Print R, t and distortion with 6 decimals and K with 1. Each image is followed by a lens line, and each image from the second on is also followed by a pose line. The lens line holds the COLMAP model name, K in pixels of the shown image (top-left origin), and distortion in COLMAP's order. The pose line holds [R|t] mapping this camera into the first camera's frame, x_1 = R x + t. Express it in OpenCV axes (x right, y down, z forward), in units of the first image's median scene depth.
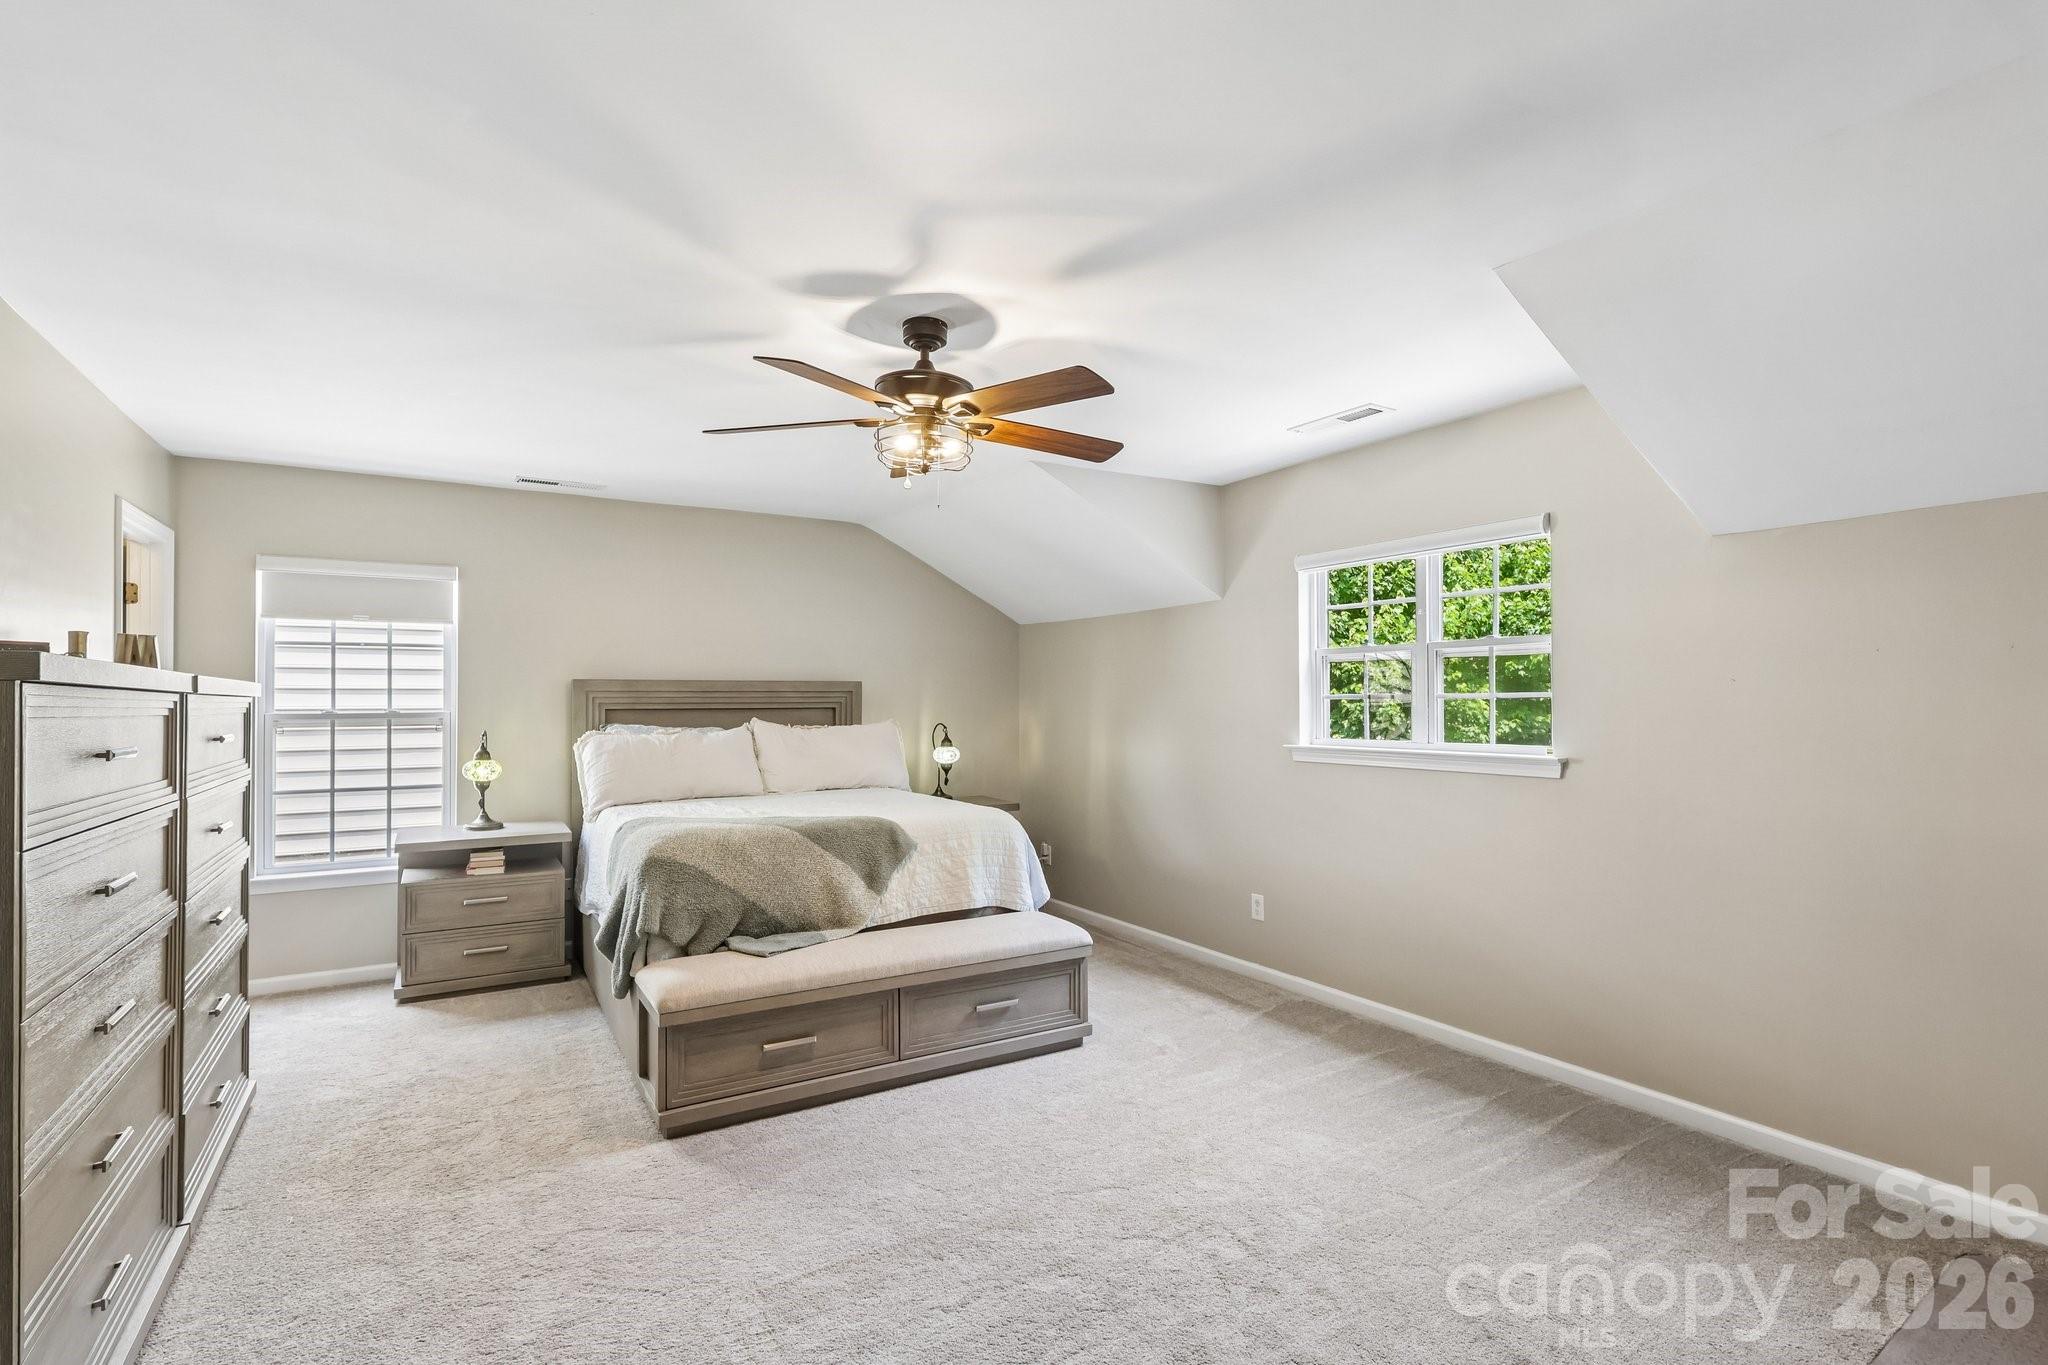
lens RADIAL K [[988.7, 0, 1019.0], [0, 988.7, 686.8], [0, 0, 1]] dist [0.023741, 0.001149]
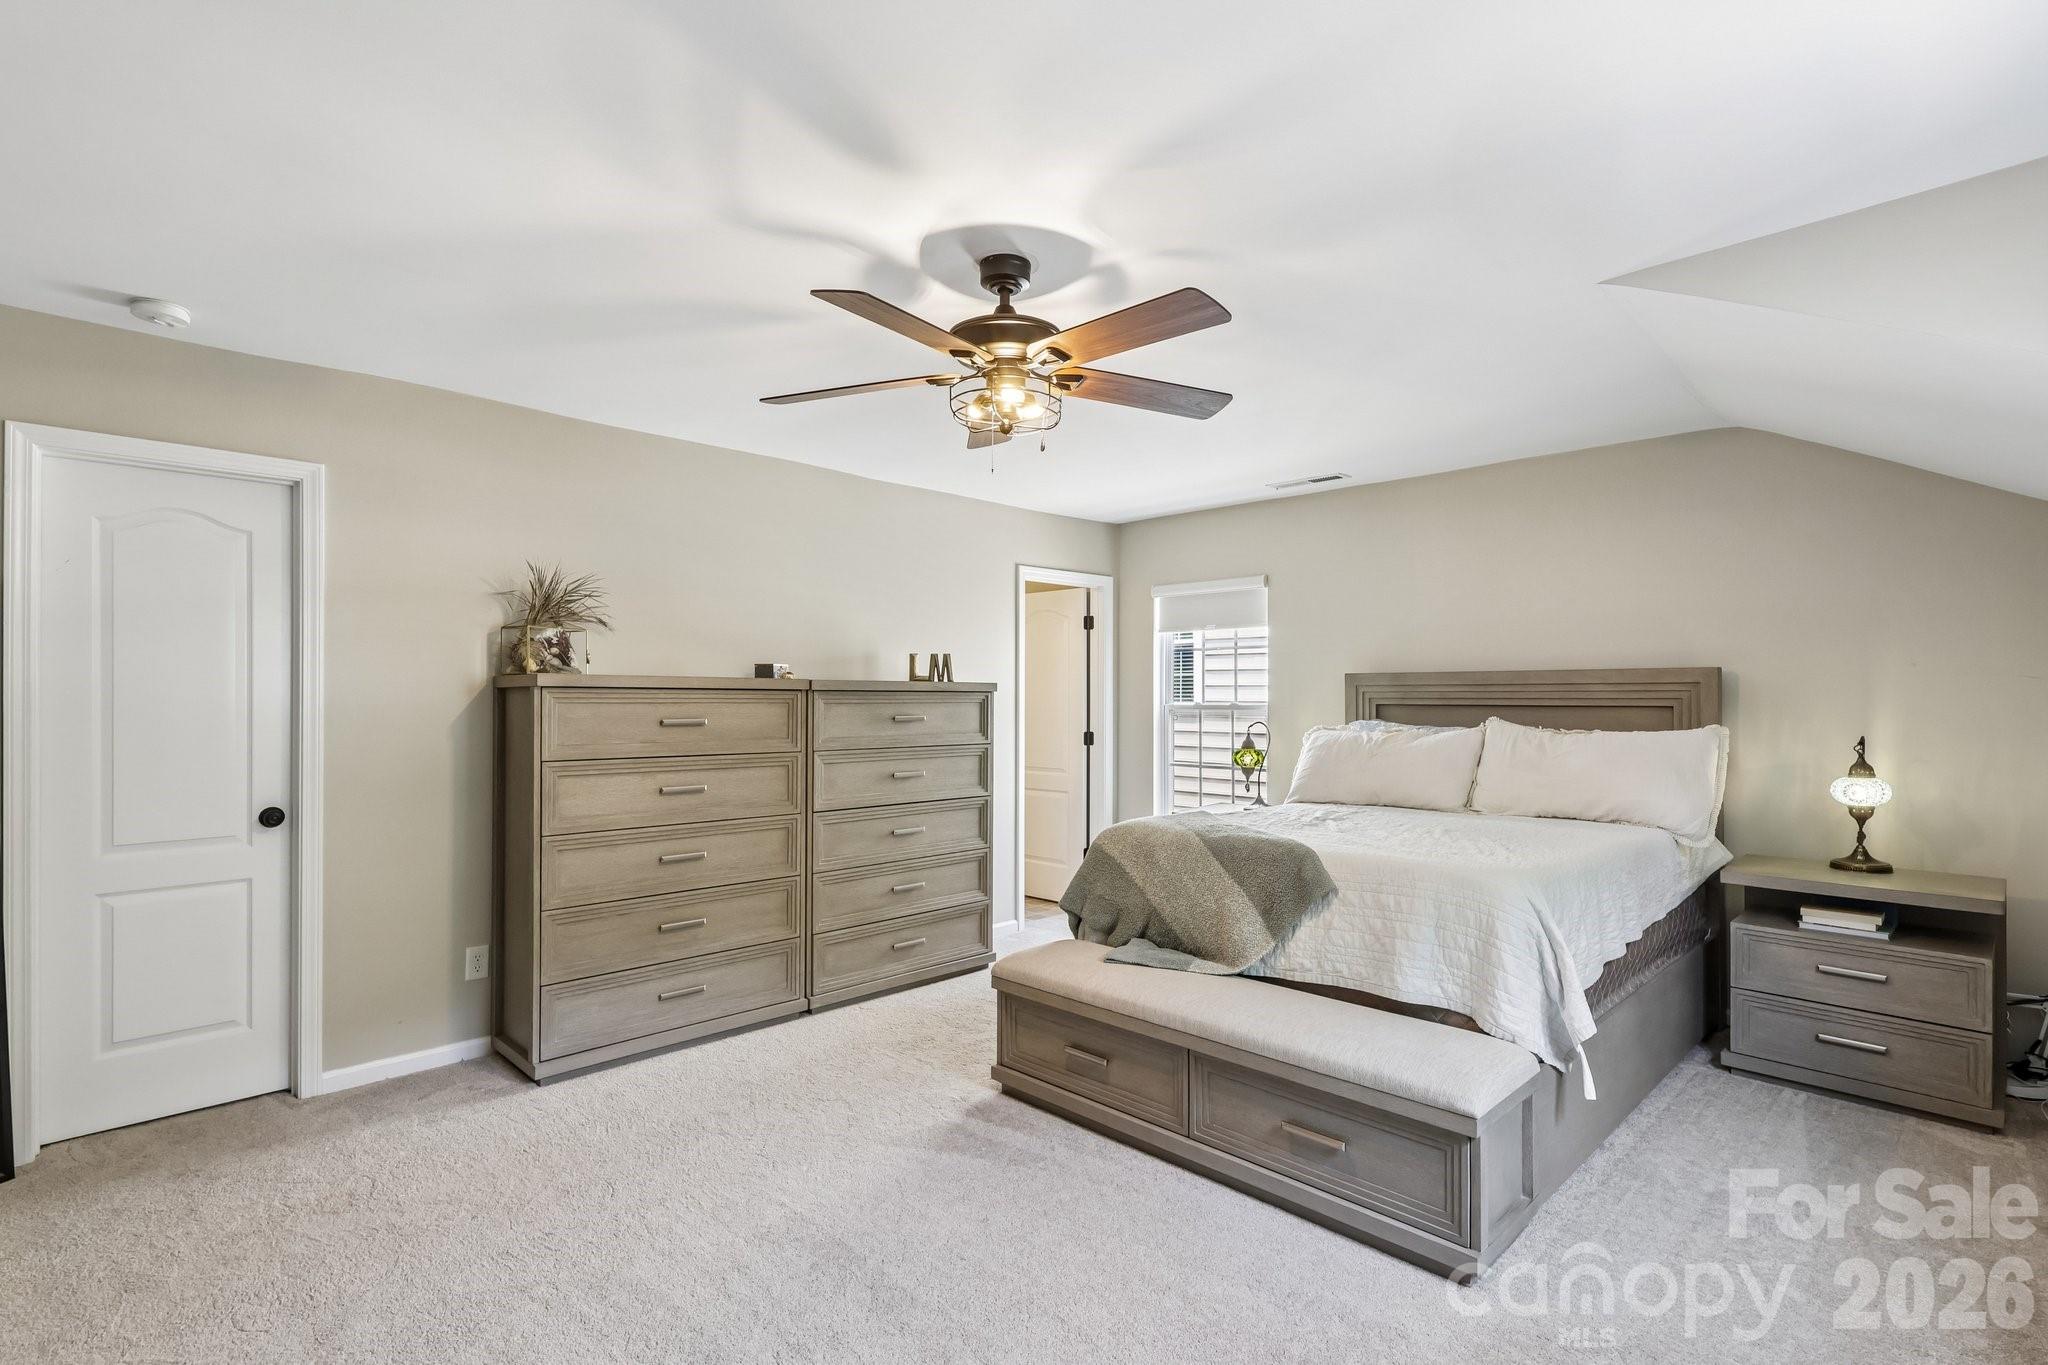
lens RADIAL K [[988.7, 0, 1014.7], [0, 988.7, 692.0], [0, 0, 1]] dist [0.023741, 0.001149]
pose [[0.235037, -0.003424, -0.971980, 0.568893], [0.011898, 0.999929, -0.000645, 0.009933], [0.971914, -0.011413, 0.235061, 0.602101]]
